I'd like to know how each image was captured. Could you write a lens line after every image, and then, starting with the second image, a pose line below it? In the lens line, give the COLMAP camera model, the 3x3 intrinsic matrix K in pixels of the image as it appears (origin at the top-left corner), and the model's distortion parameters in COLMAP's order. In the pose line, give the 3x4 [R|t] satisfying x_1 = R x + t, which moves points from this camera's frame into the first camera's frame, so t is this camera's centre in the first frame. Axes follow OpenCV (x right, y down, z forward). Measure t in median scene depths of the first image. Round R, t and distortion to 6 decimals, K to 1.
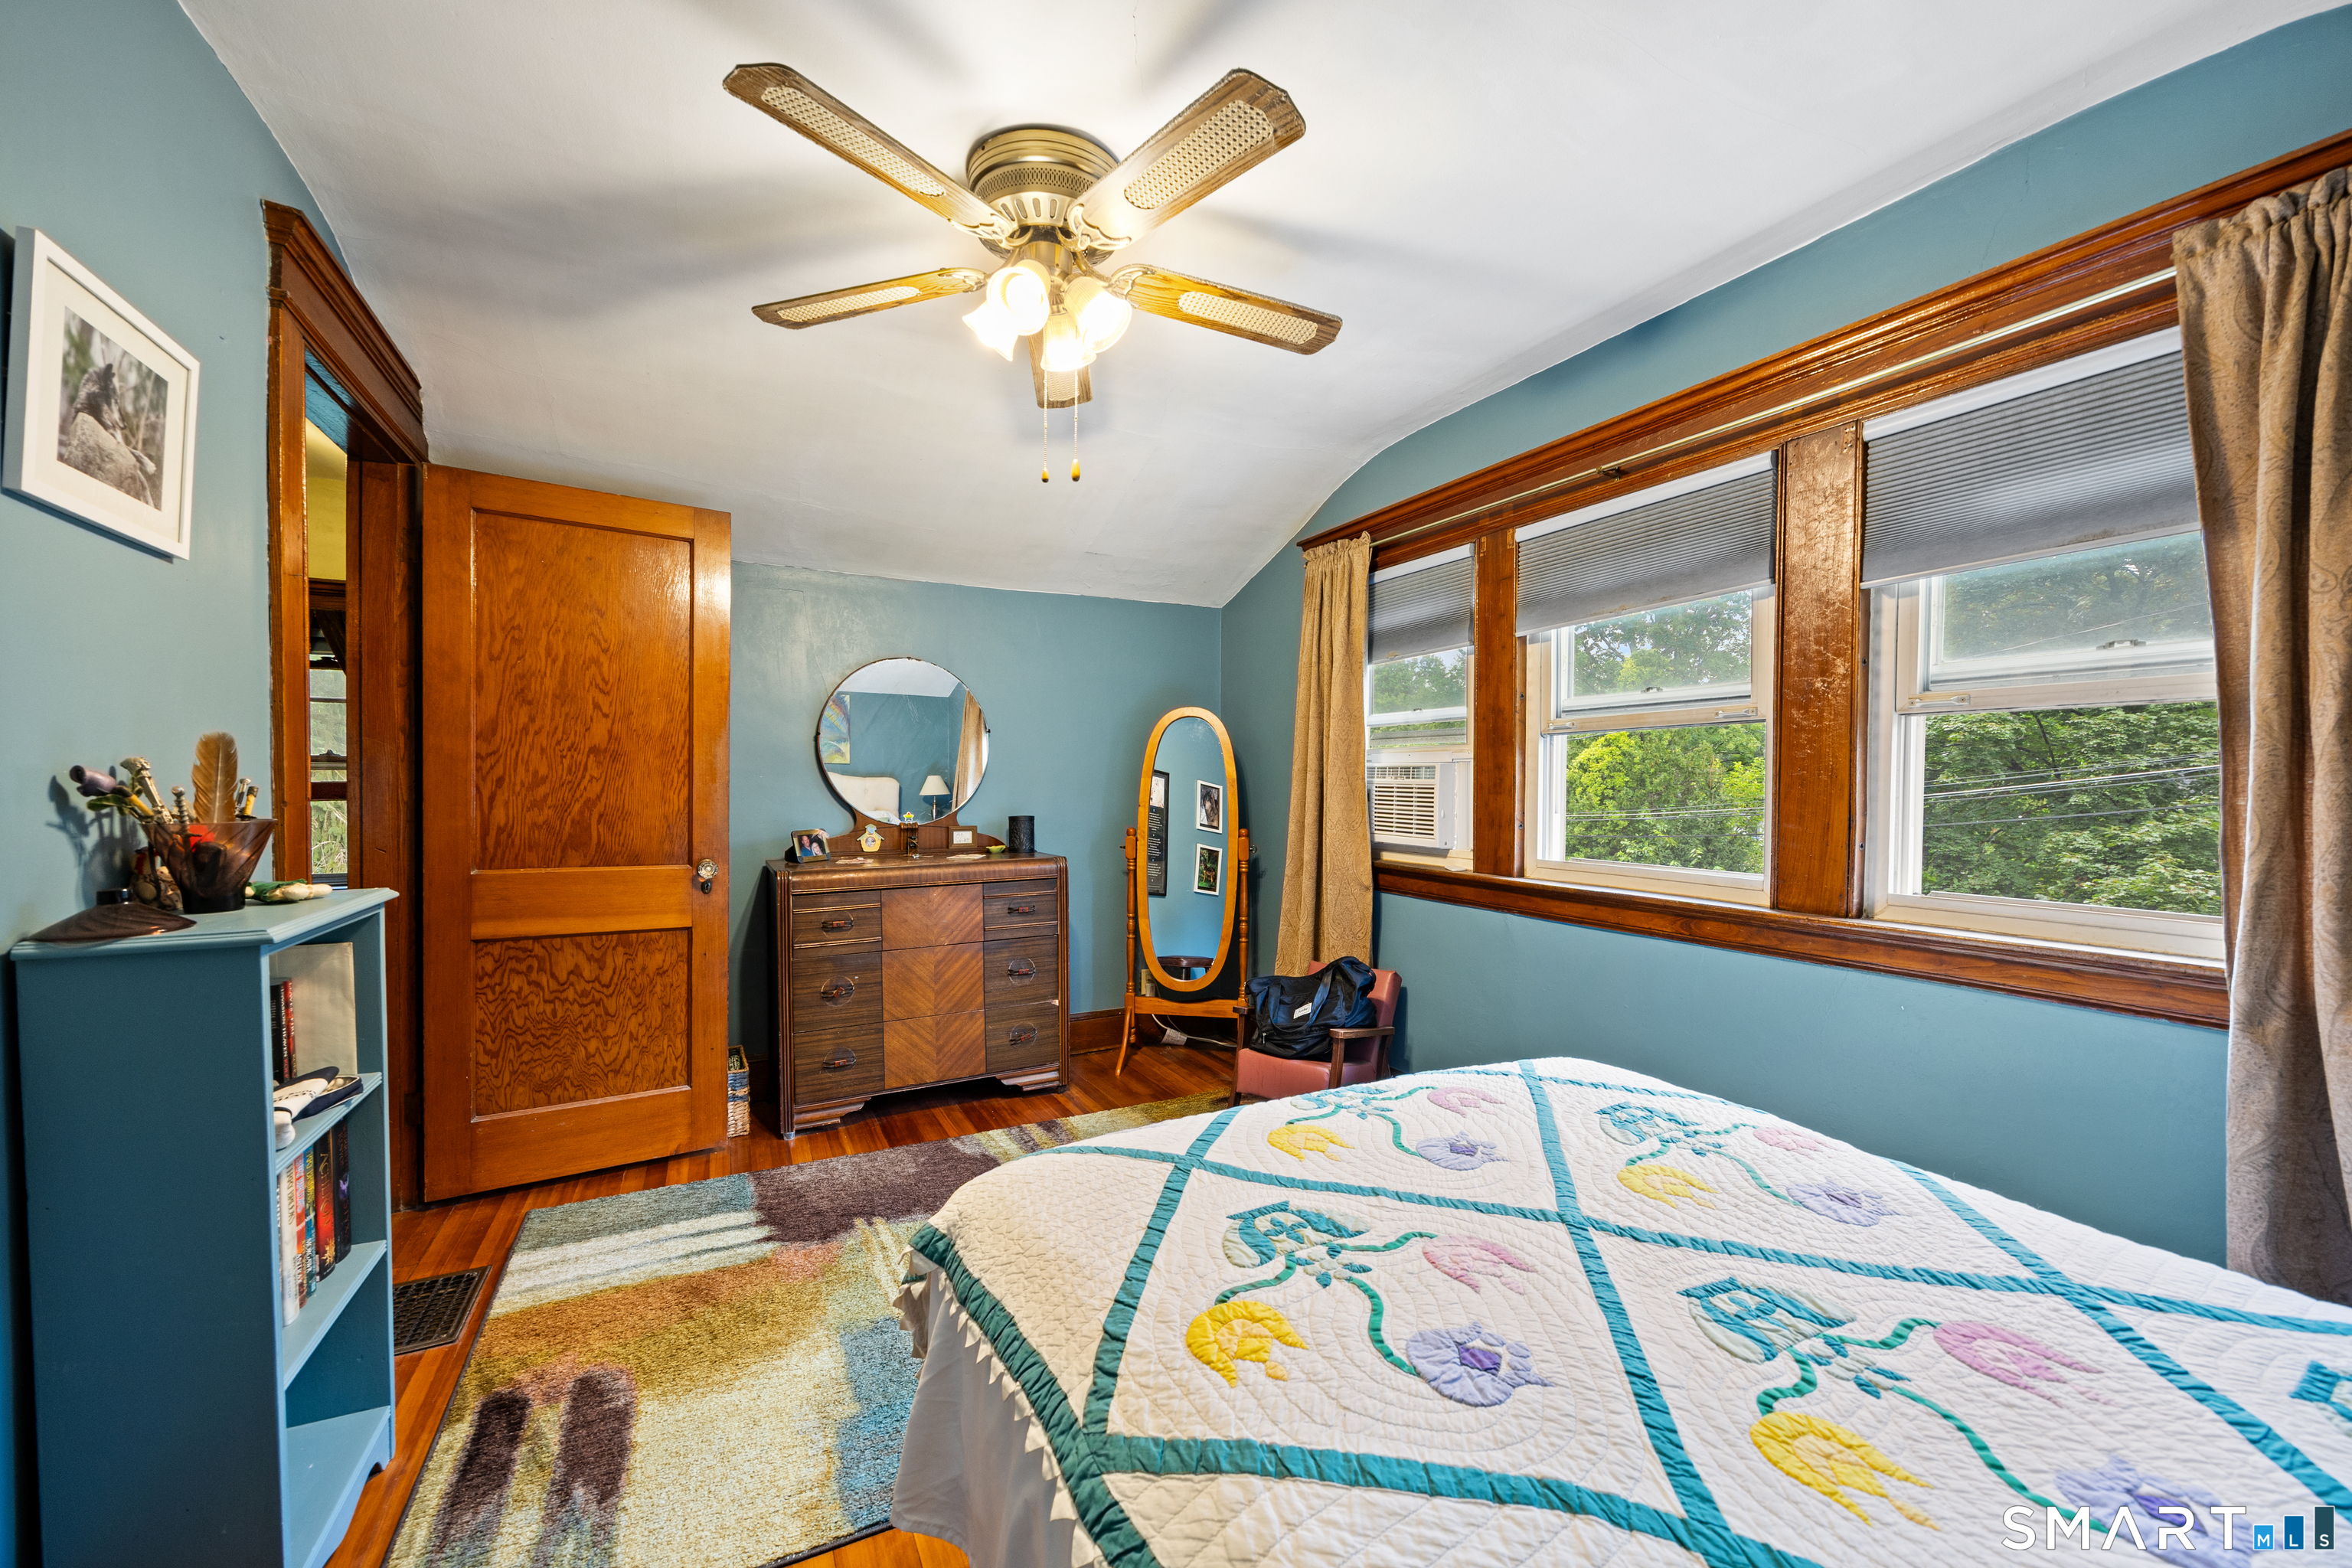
lens RADIAL K [[920.3, 0, 1144.6], [0, 920.3, 780.7], [0, 0, 1]] dist [0.000026, 0.000098]
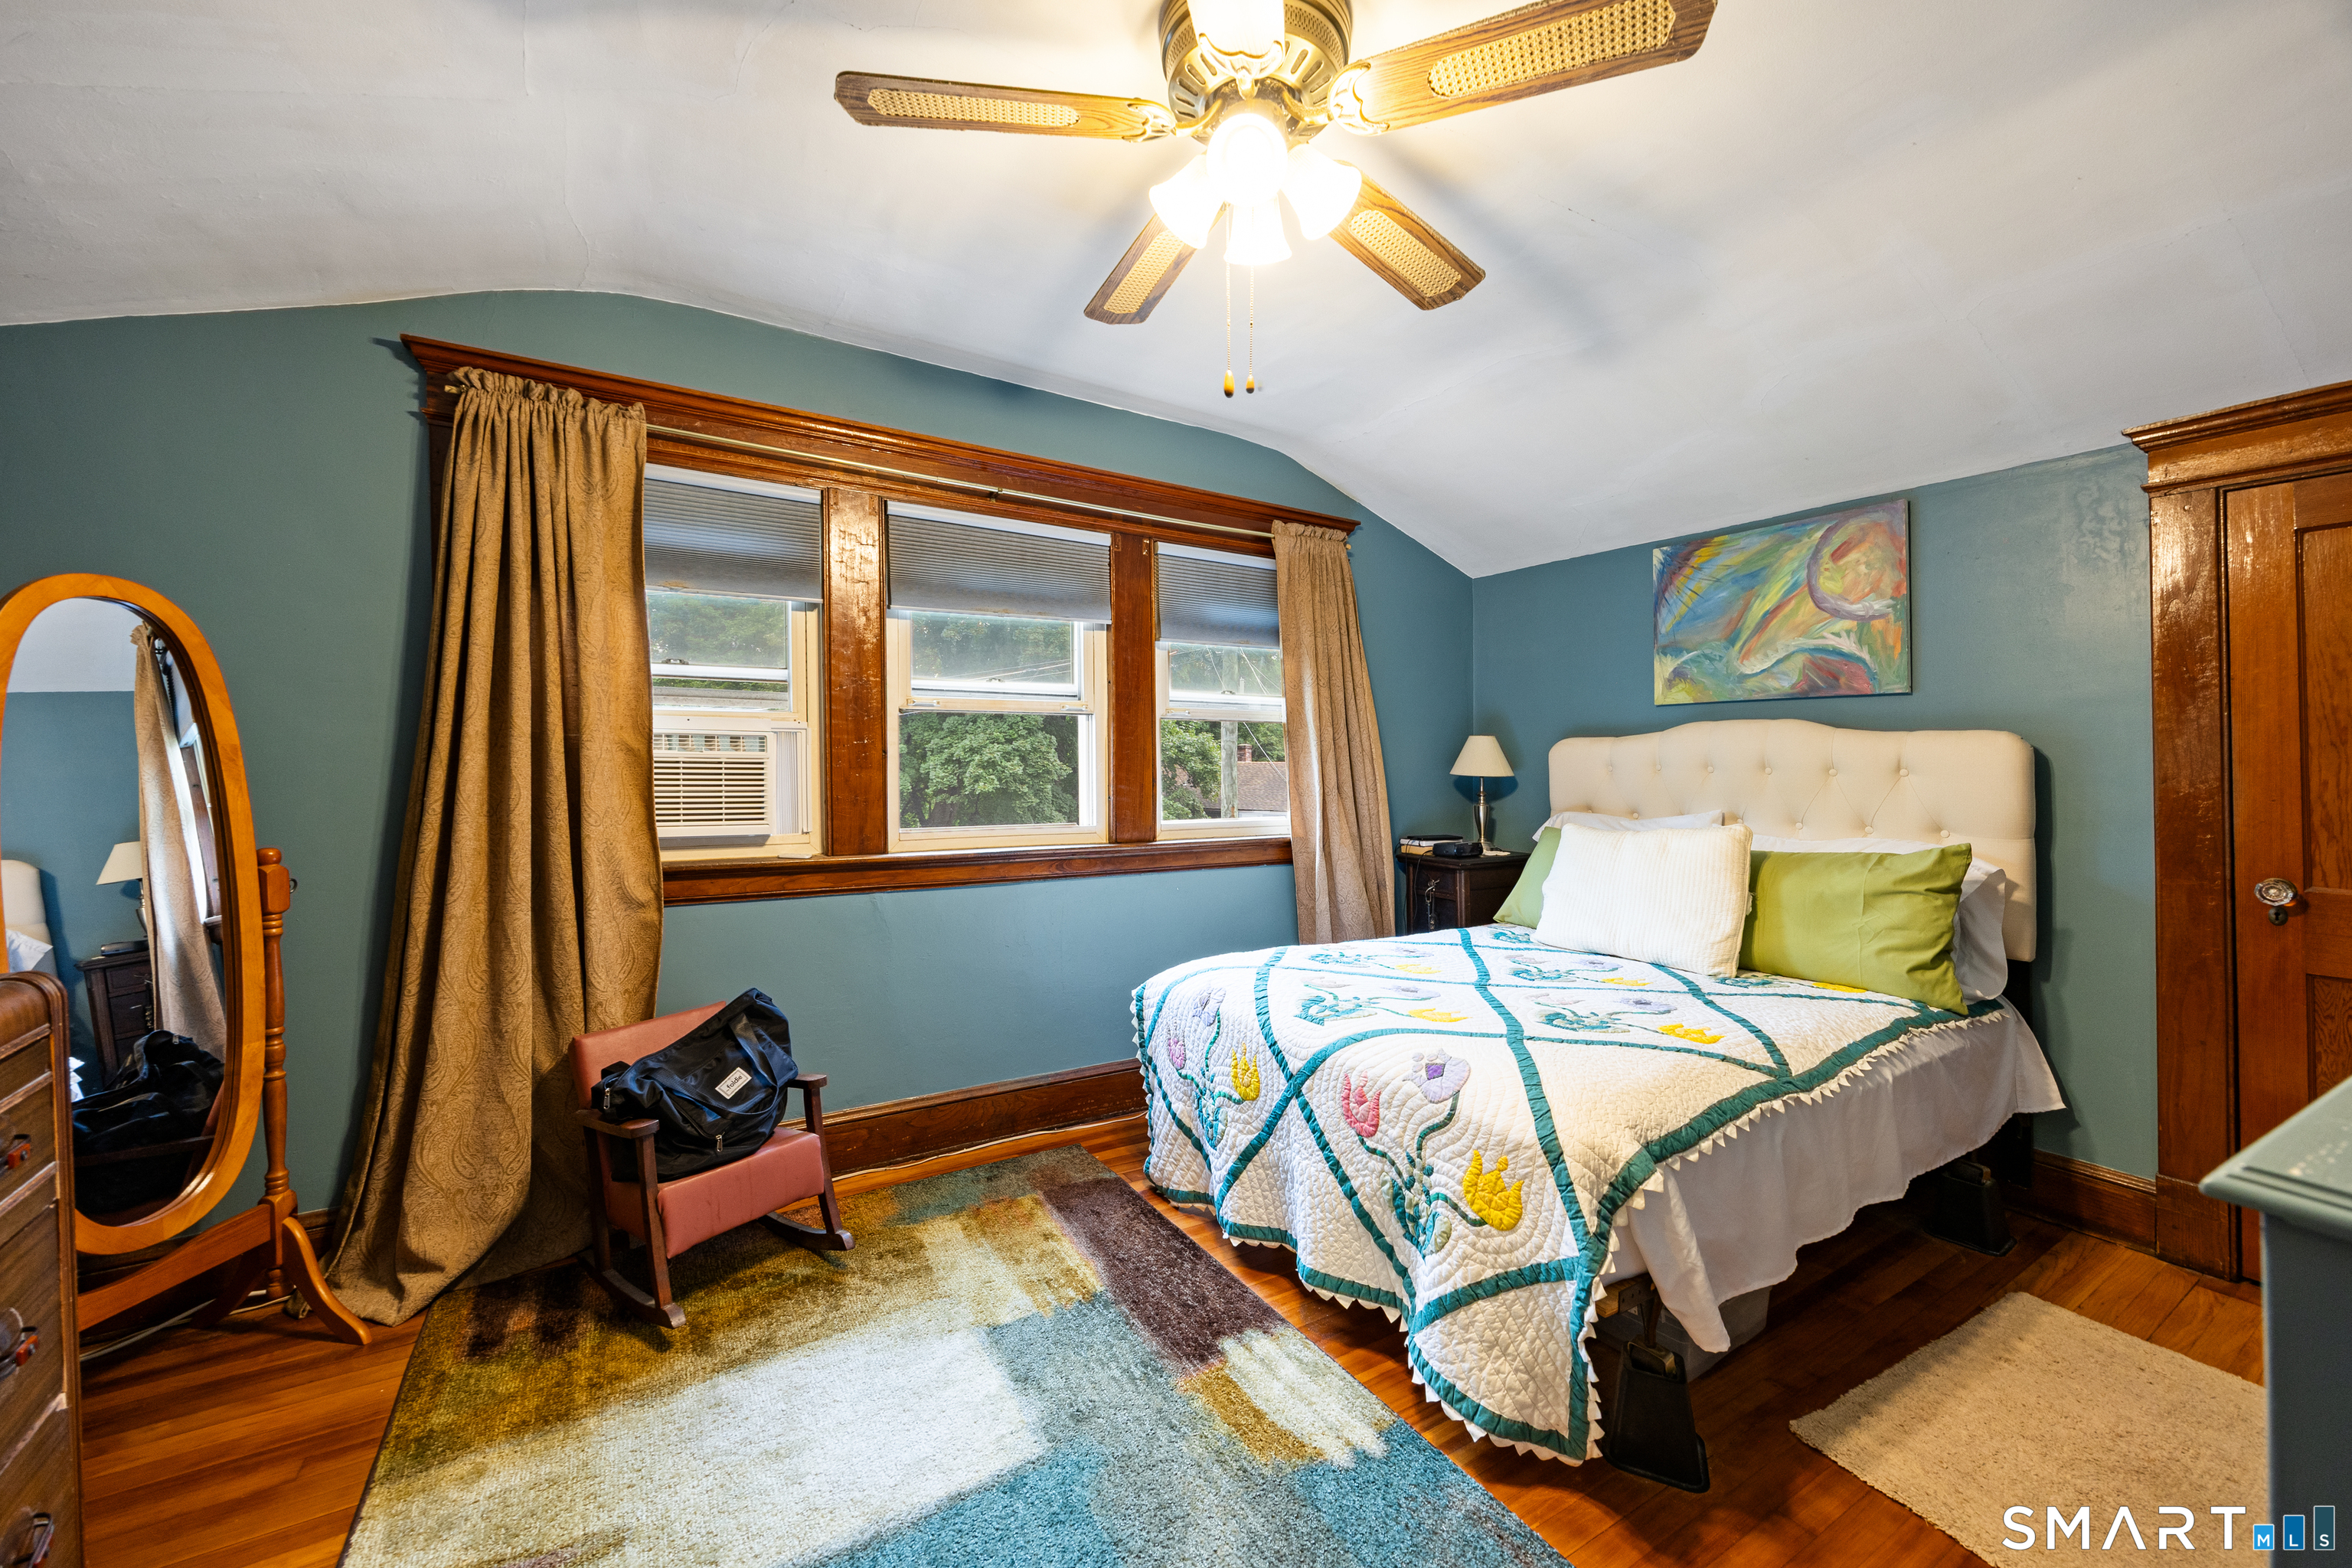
lens RADIAL K [[920.3, 0, 1144.6], [0, 920.3, 780.7], [0, 0, 1]] dist [0.000026, 0.000098]
pose [[-0.086807, 0.012694, 0.996144, -0.559607], [0.012836, 0.999850, -0.011623, 0.039387], [-0.996142, 0.011778, -0.086956, 0.754686]]
